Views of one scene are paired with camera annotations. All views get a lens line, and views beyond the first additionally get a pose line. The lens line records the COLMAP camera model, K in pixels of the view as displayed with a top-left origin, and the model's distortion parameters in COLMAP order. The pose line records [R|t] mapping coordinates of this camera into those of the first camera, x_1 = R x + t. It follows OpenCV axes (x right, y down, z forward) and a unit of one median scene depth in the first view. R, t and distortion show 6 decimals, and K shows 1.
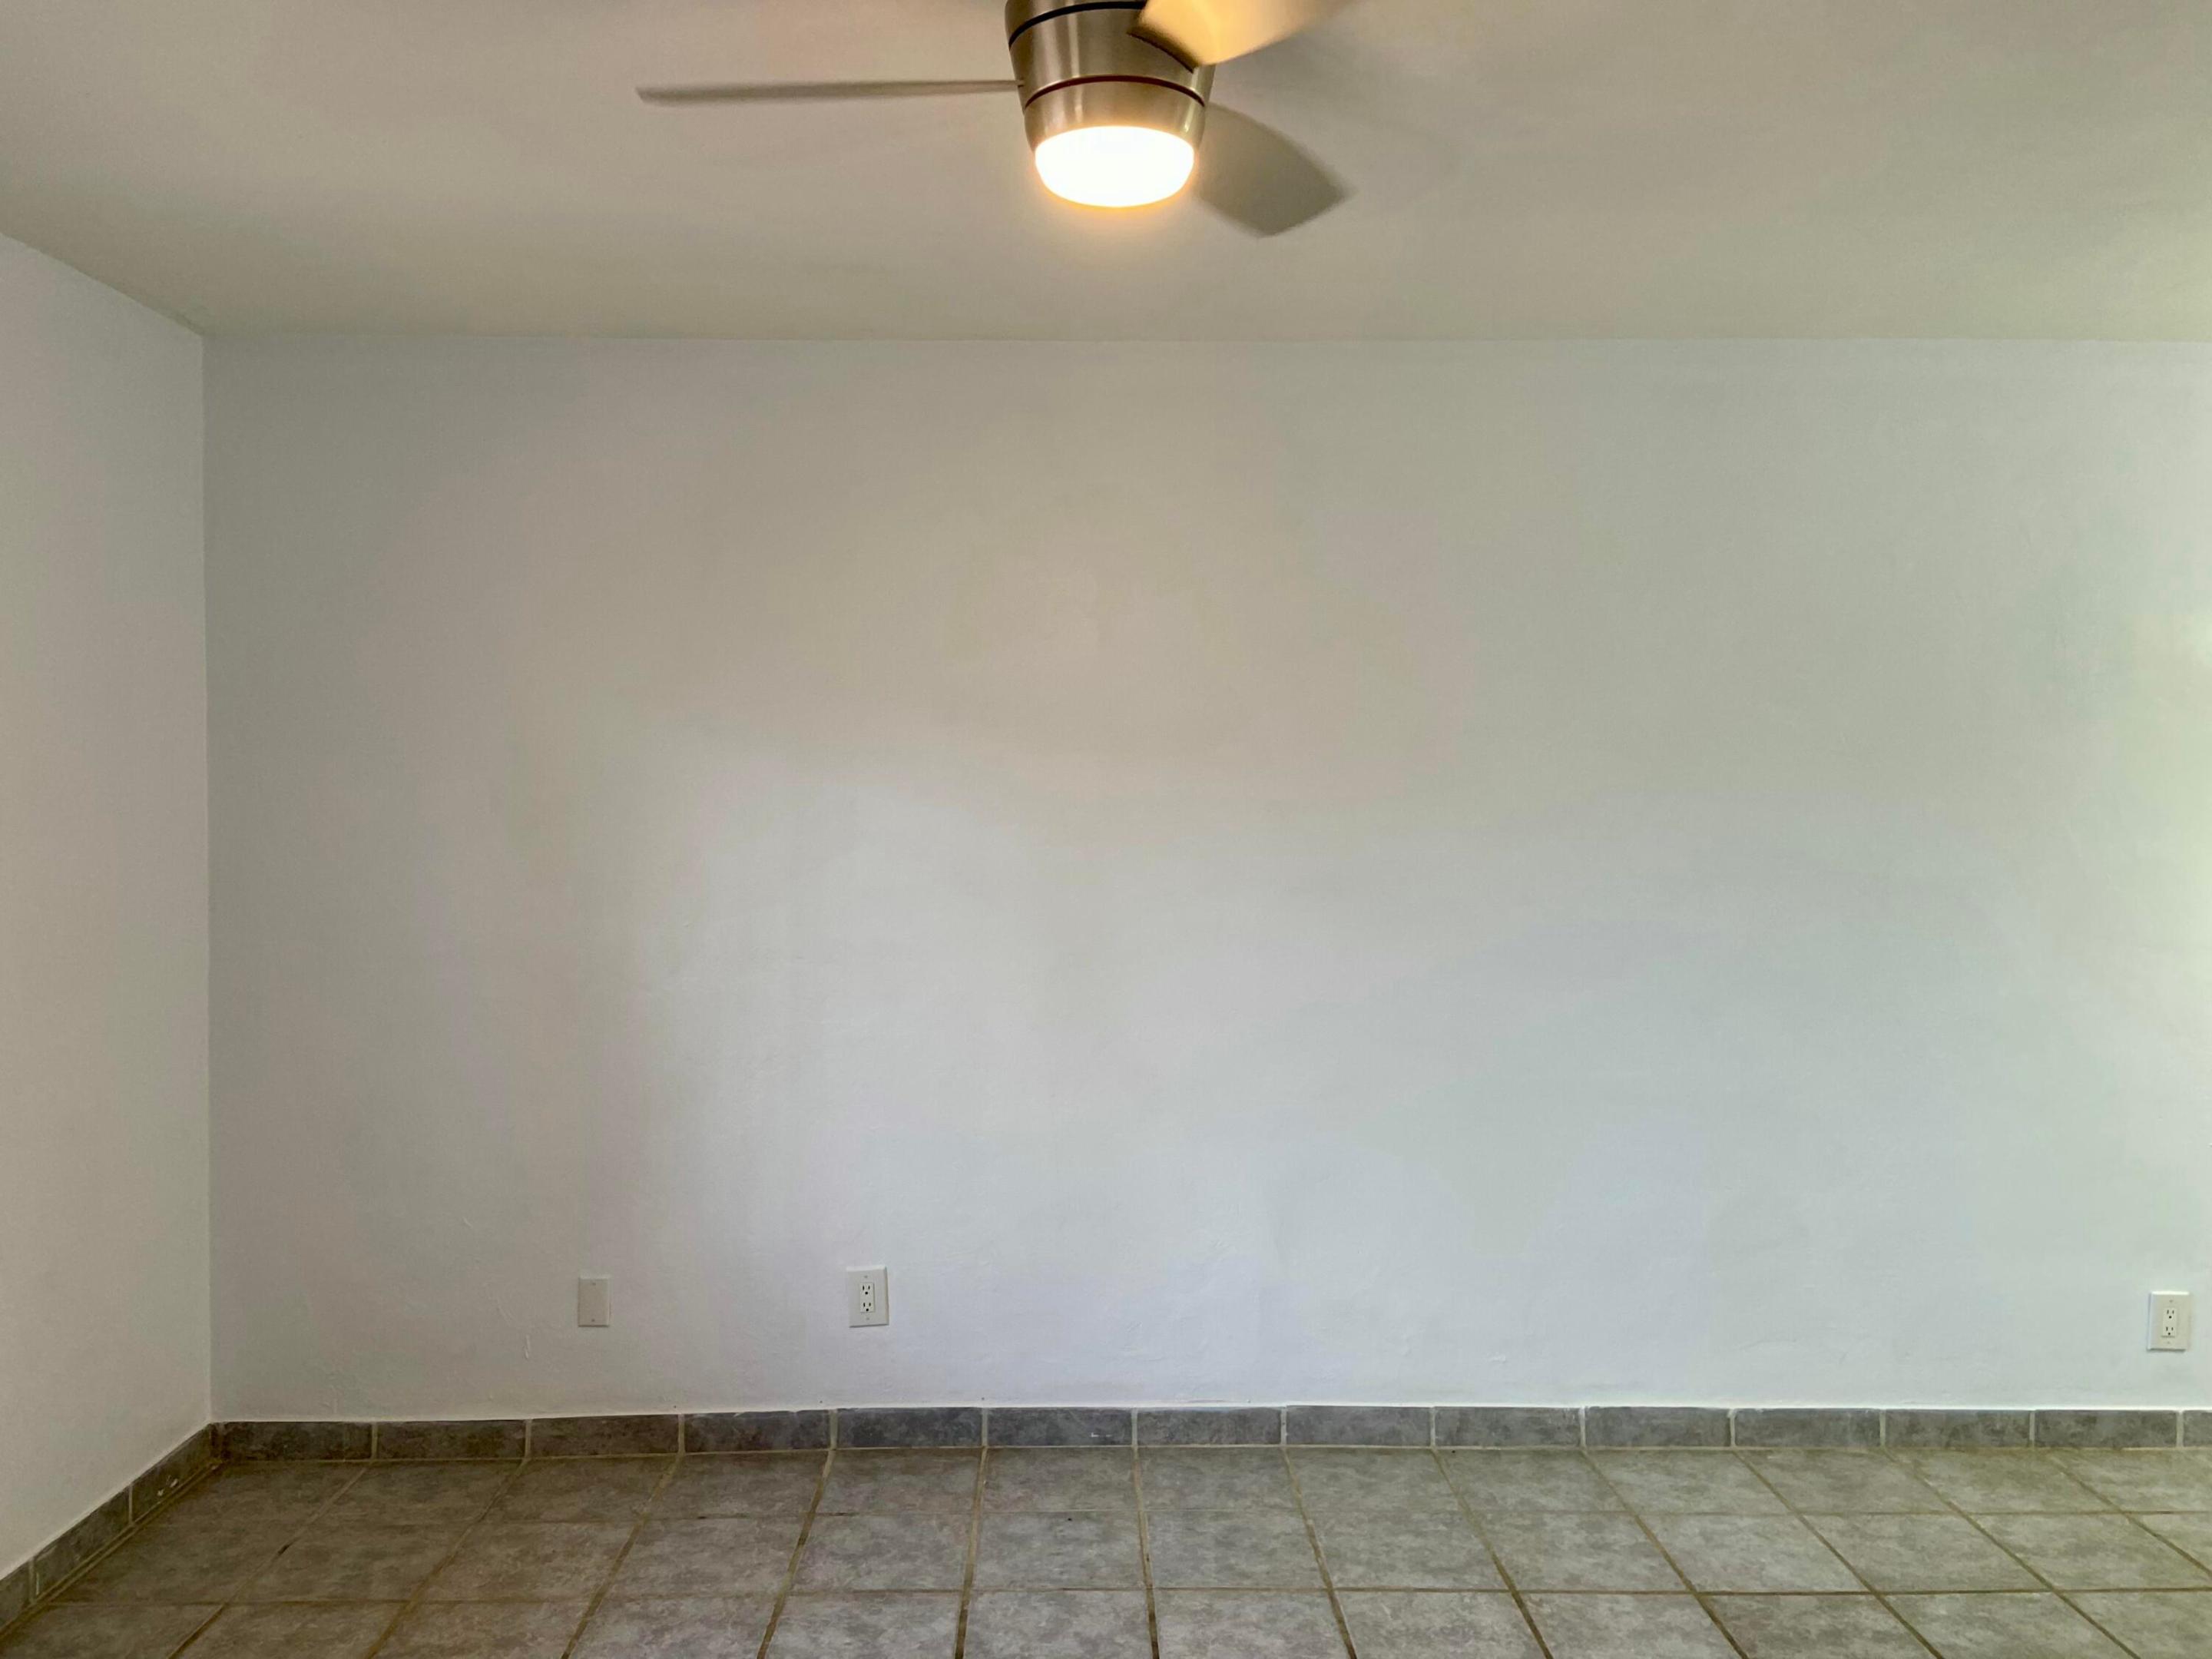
lens RADIAL K [[1663.6, 0, 1096.0], [0, 1663.6, 835.7], [0, 0, 1]] dist [0.110920, -0.138680]
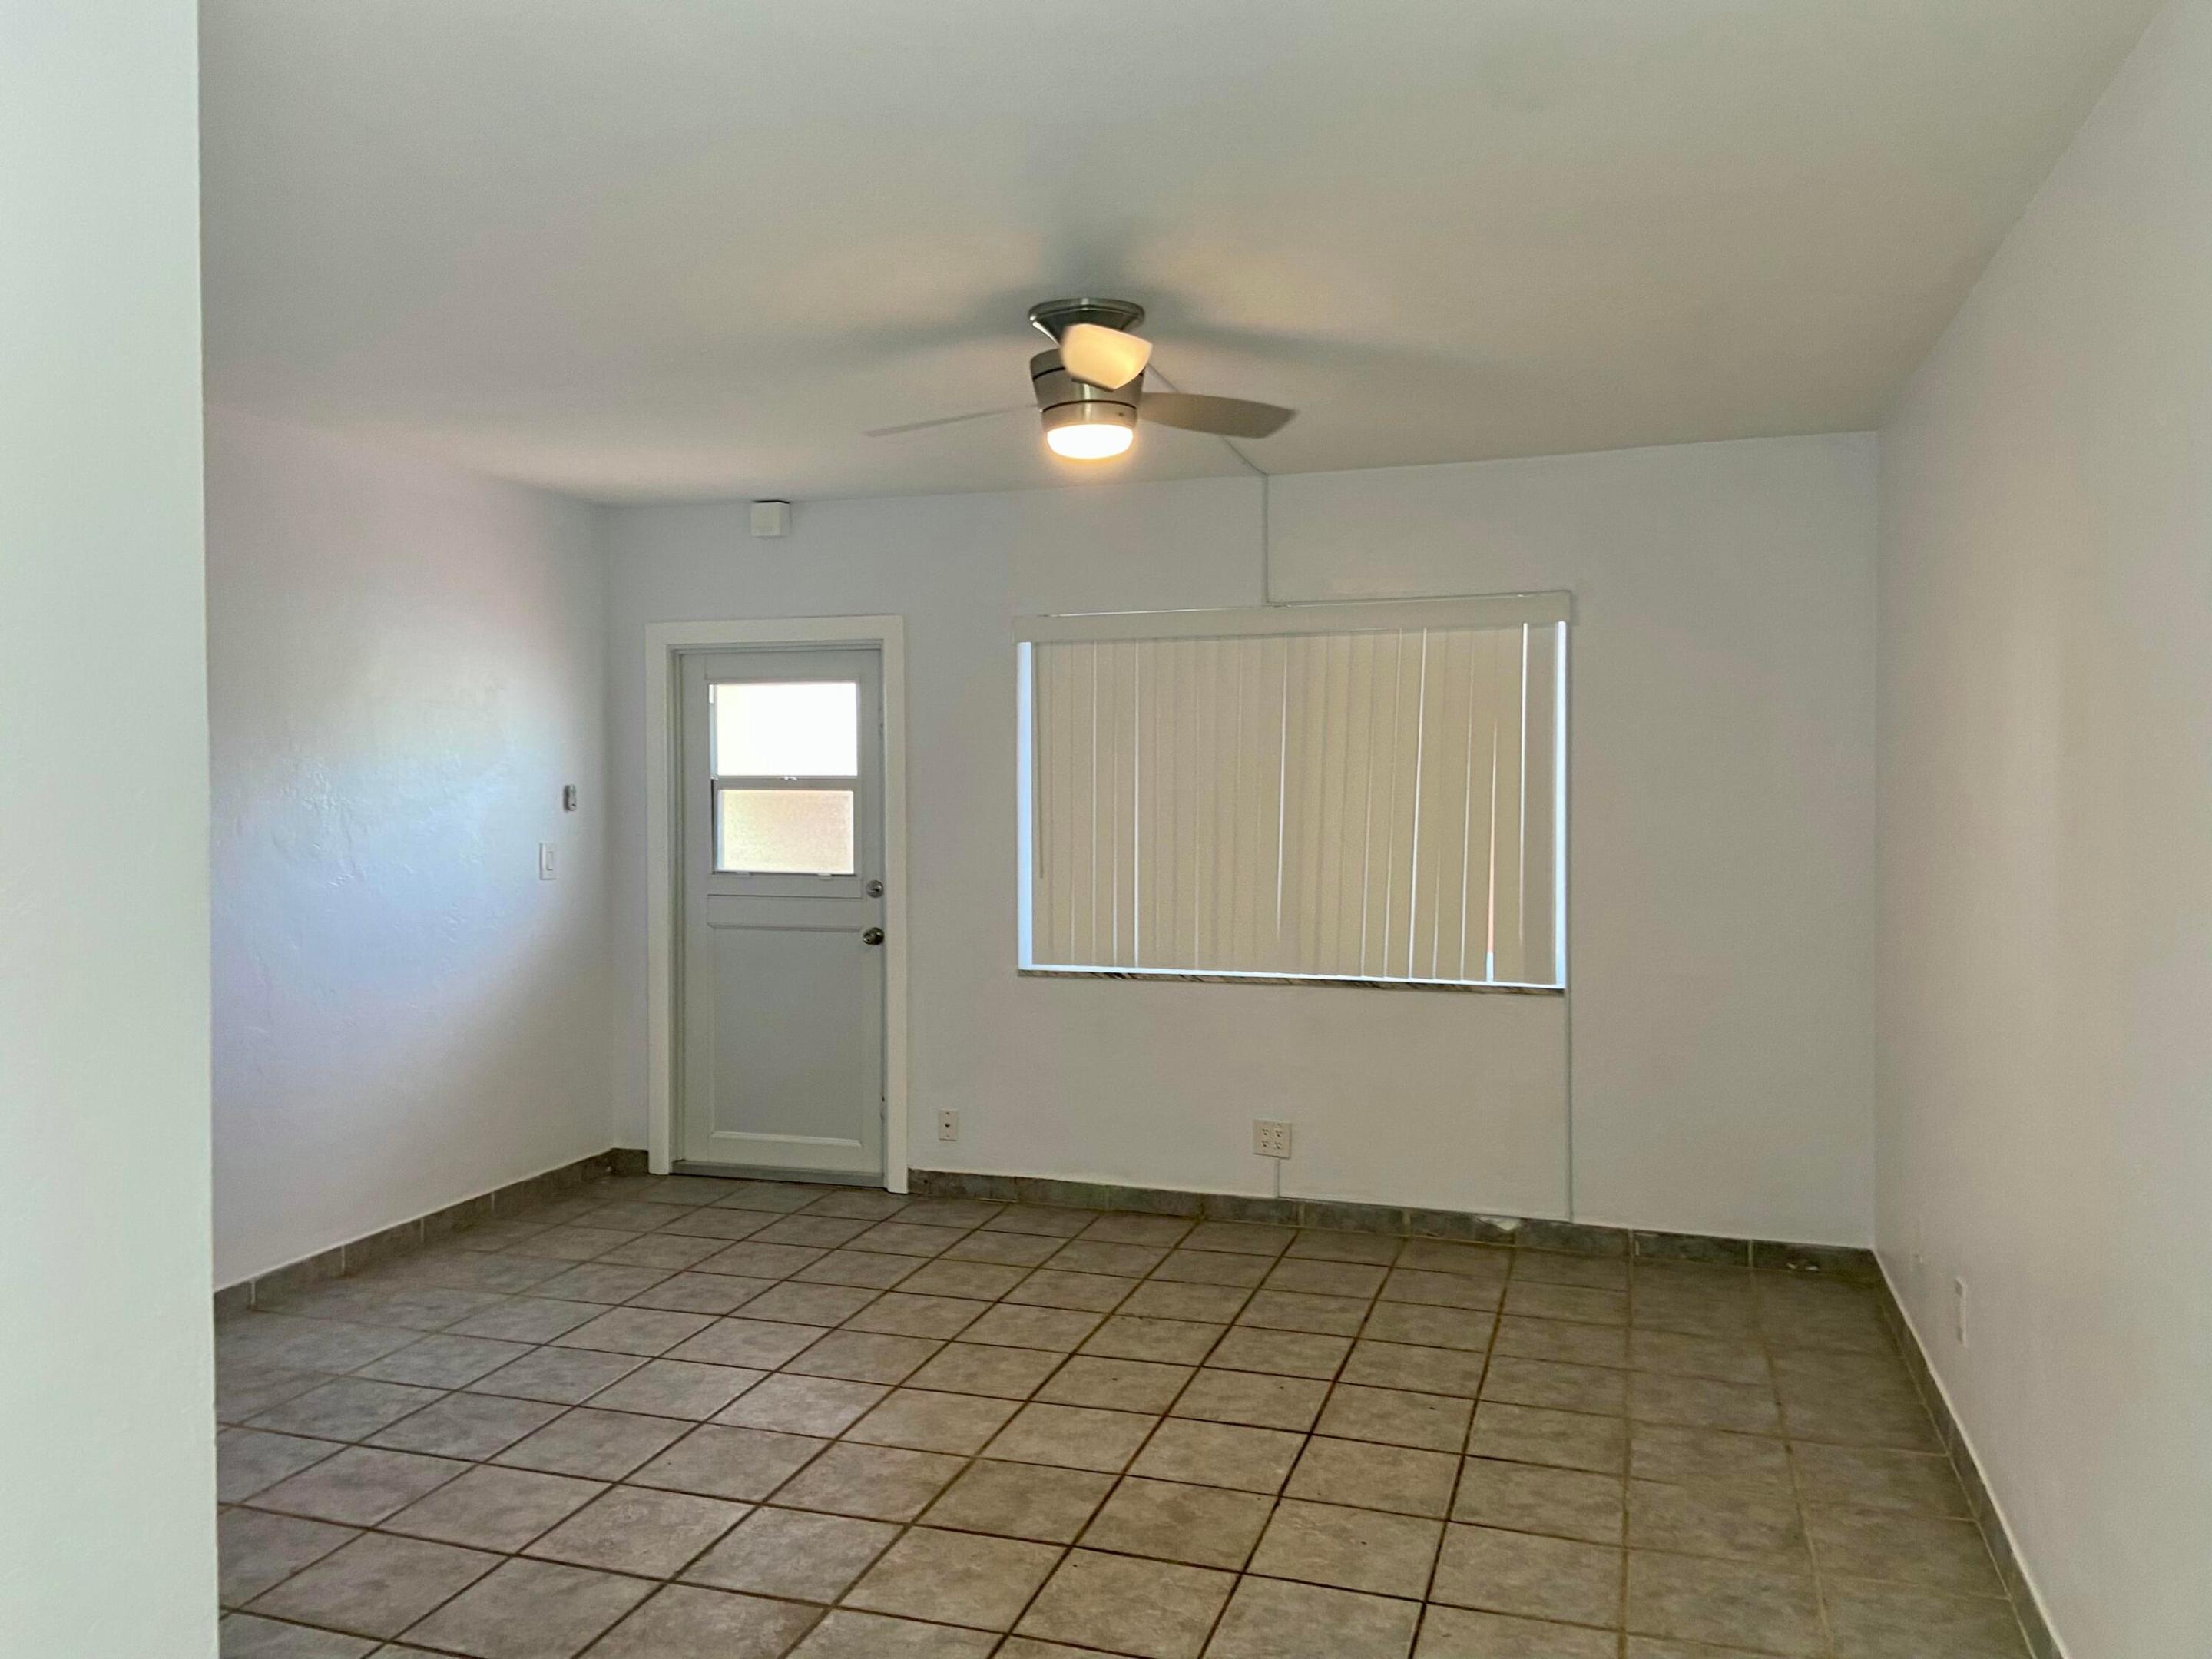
lens RADIAL K [[1663.6, 0, 1090.0], [0, 1663.6, 787.1], [0, 0, 1]] dist [0.110920, -0.138680]
pose [[-0.322640, 0.010448, -0.946464, 1.032218], [-0.025664, 0.999475, 0.019782, -0.028109], [0.946174, 0.030673, -0.322203, 0.937289]]
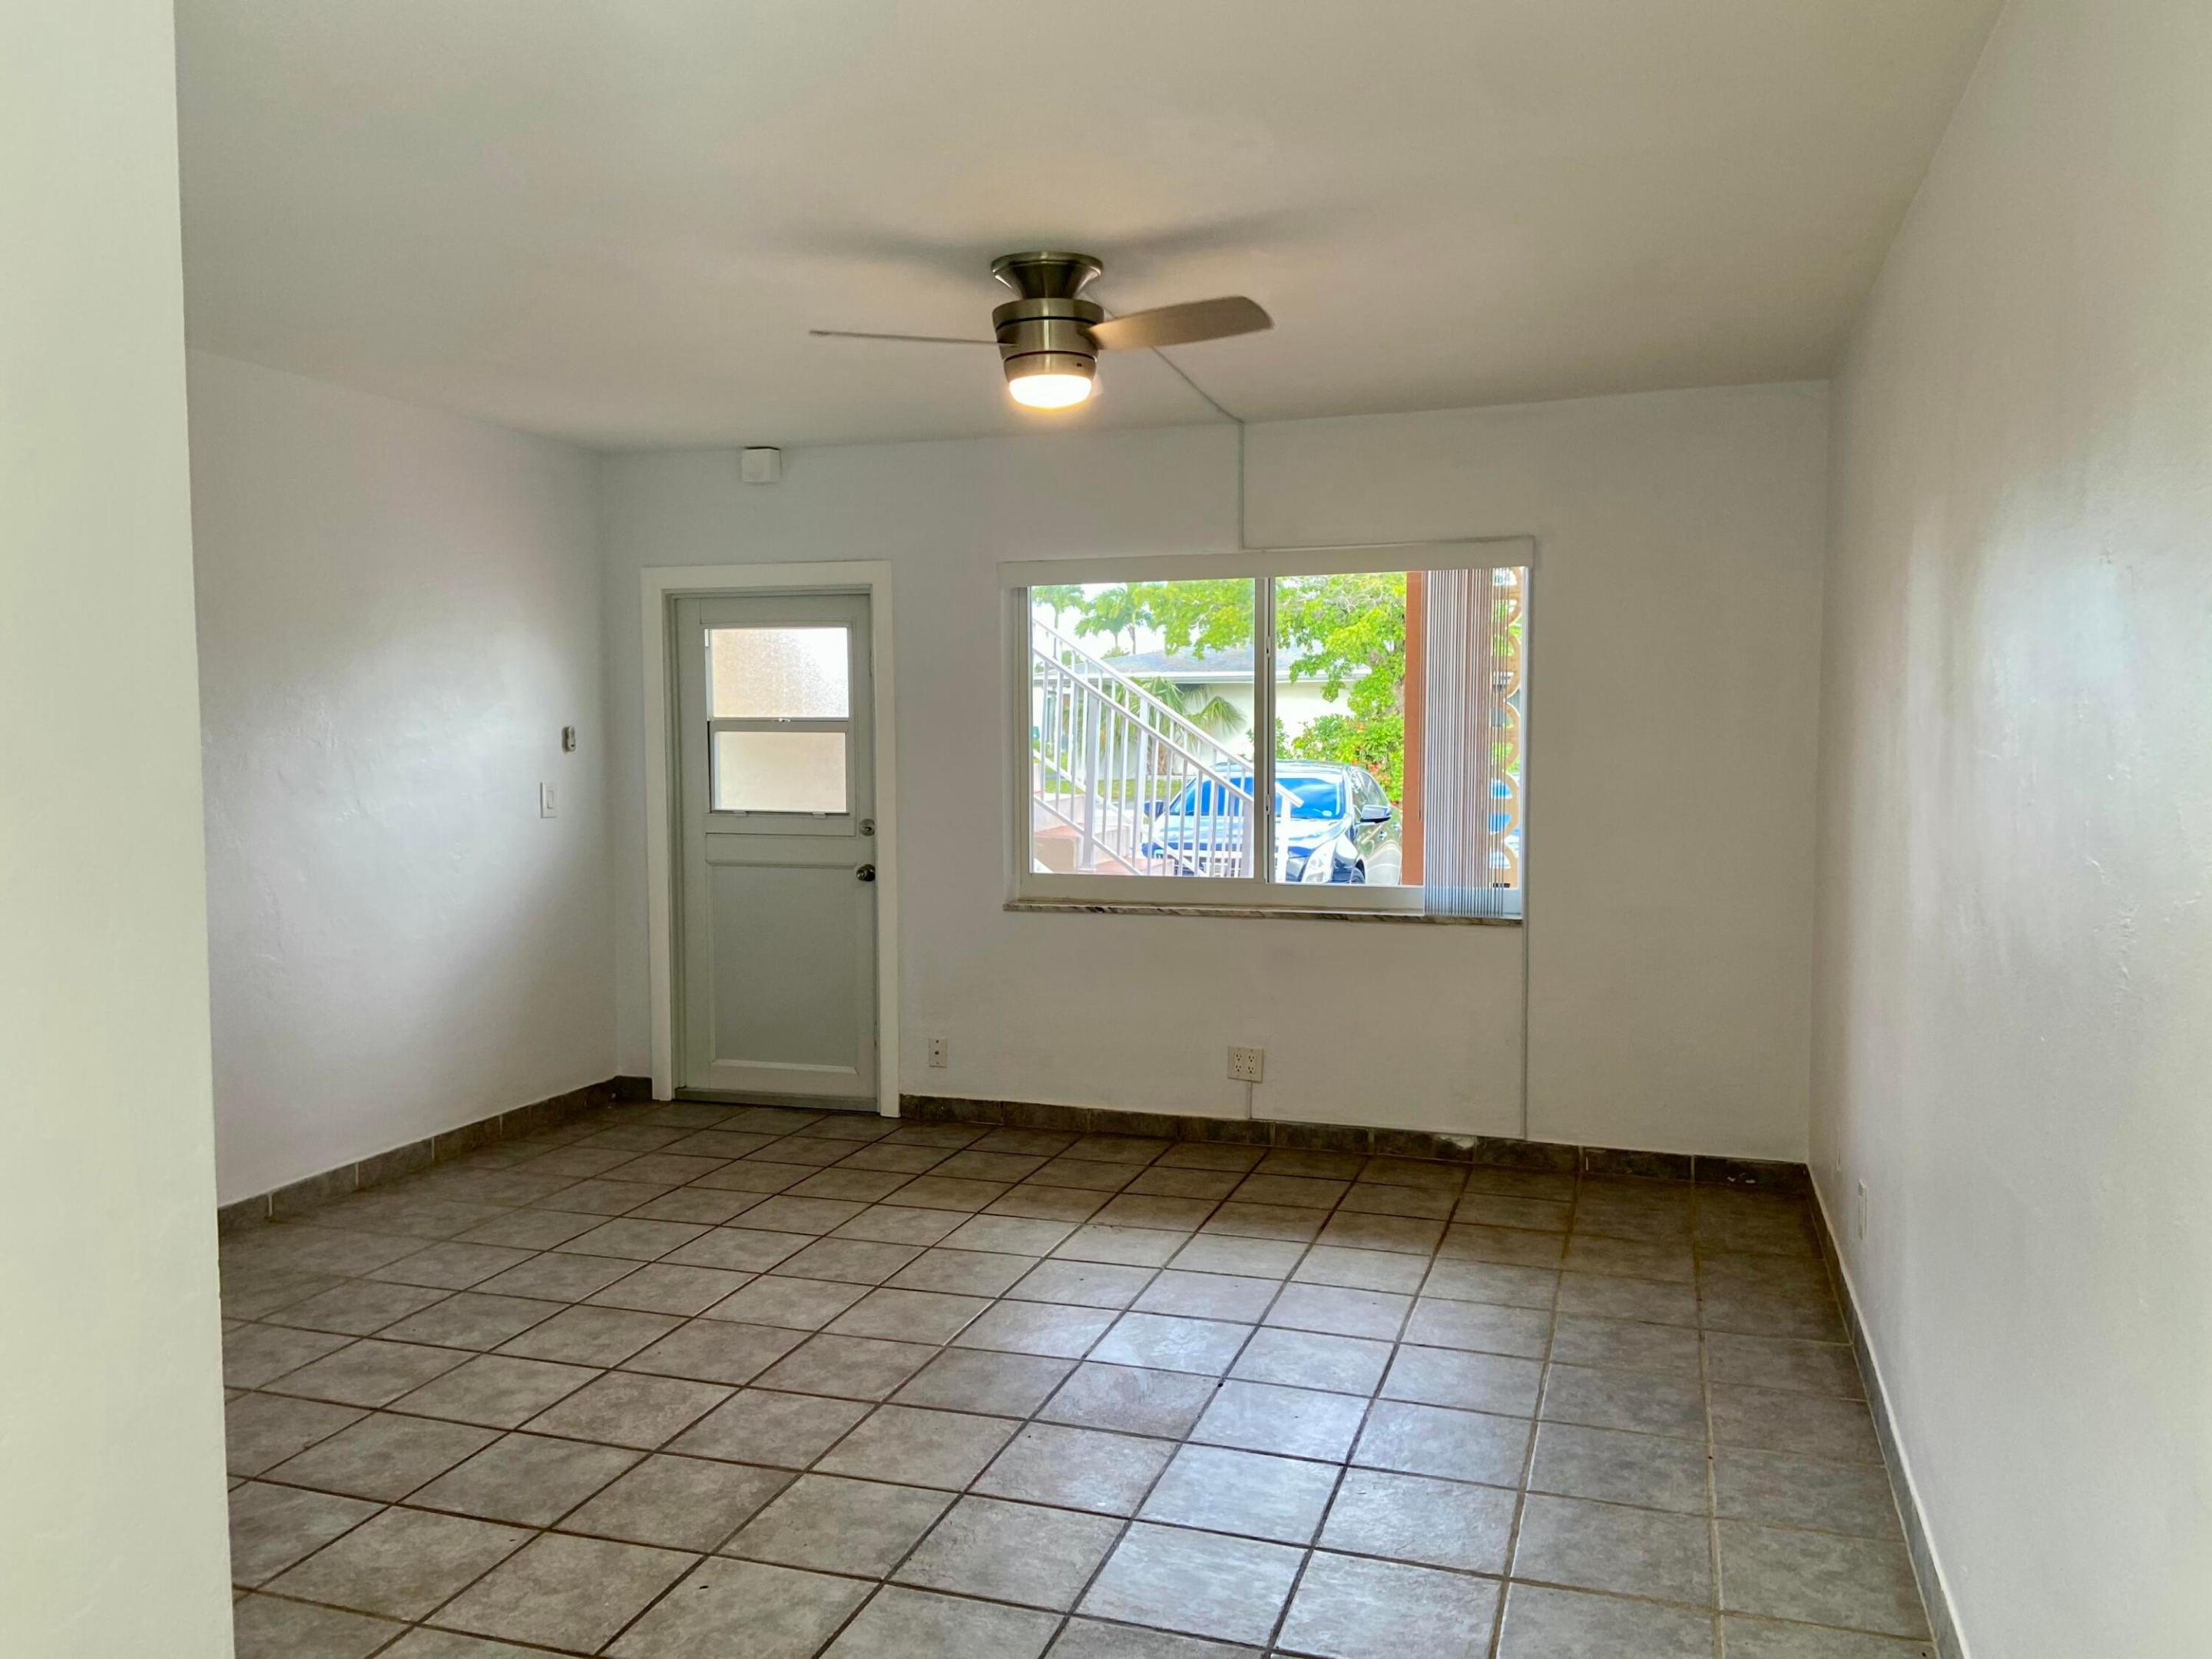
lens RADIAL K [[1663.6, 0, 1115.6], [0, 1663.6, 814.1], [0, 0, 1]] dist [0.110920, -0.138680]
pose [[-0.319572, 0.054616, -0.945987, 1.076505], [-0.025516, 0.997479, 0.066209, -0.021704], [0.947218, 0.045296, -0.317373, 0.995267]]
